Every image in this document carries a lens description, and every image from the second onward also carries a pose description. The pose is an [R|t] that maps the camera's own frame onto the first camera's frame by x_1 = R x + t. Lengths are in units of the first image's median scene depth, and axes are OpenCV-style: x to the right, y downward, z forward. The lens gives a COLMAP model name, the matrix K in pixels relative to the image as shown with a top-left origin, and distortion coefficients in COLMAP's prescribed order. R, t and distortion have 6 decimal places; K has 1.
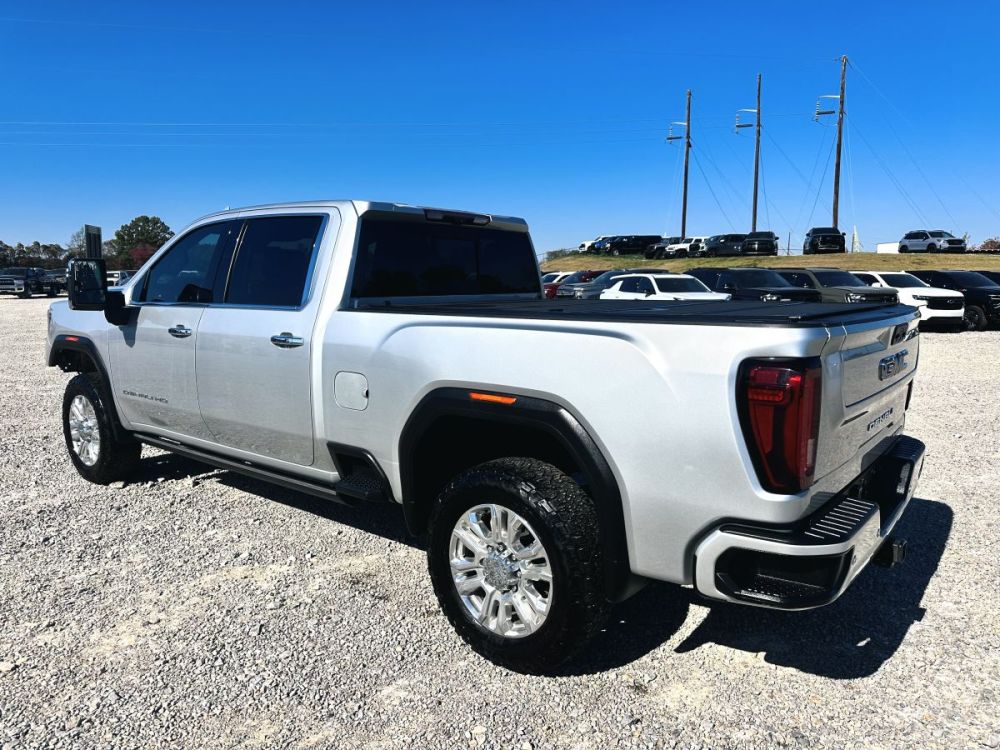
lens RADIAL K [[705.1, 0, 500.0], [0, 705.1, 375.0], [0, 0, 1]] dist [0.034110, -0.061908]
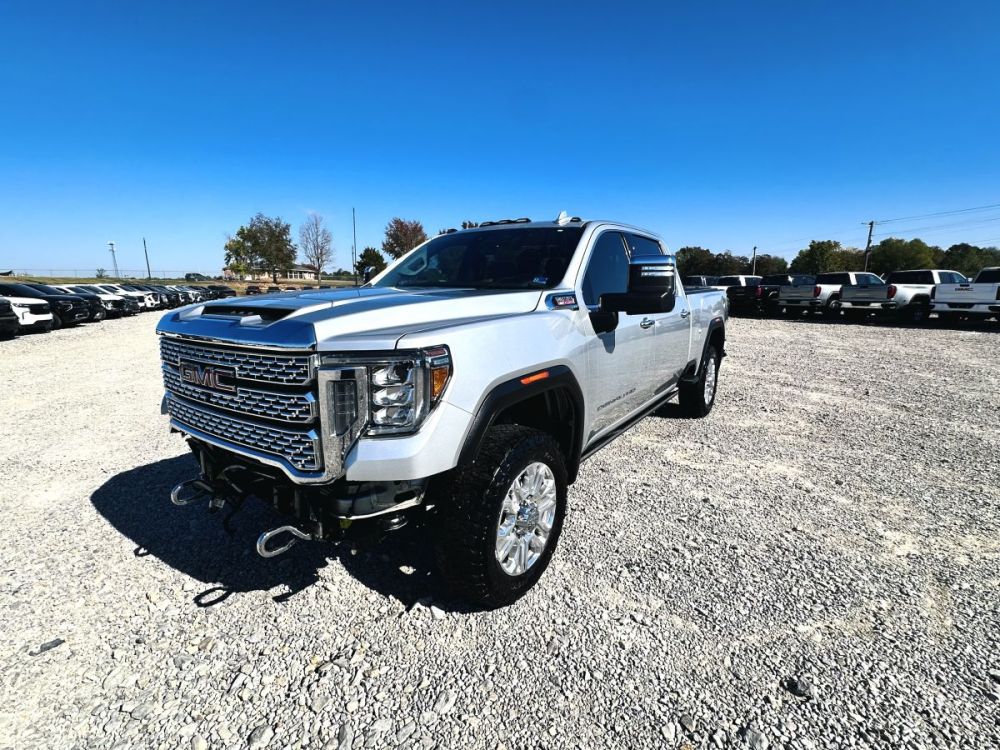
lens RADIAL K [[466.2, 0, 500.0], [0, 466.2, 375.0], [0, 0, 1]] dist [0.002425, 0.000131]
pose [[-0.064435, -0.186928, 0.980258, -0.958335], [0.144709, 0.970166, 0.194516, -0.129256], [-0.987374, 0.154386, -0.035463, 1.010105]]
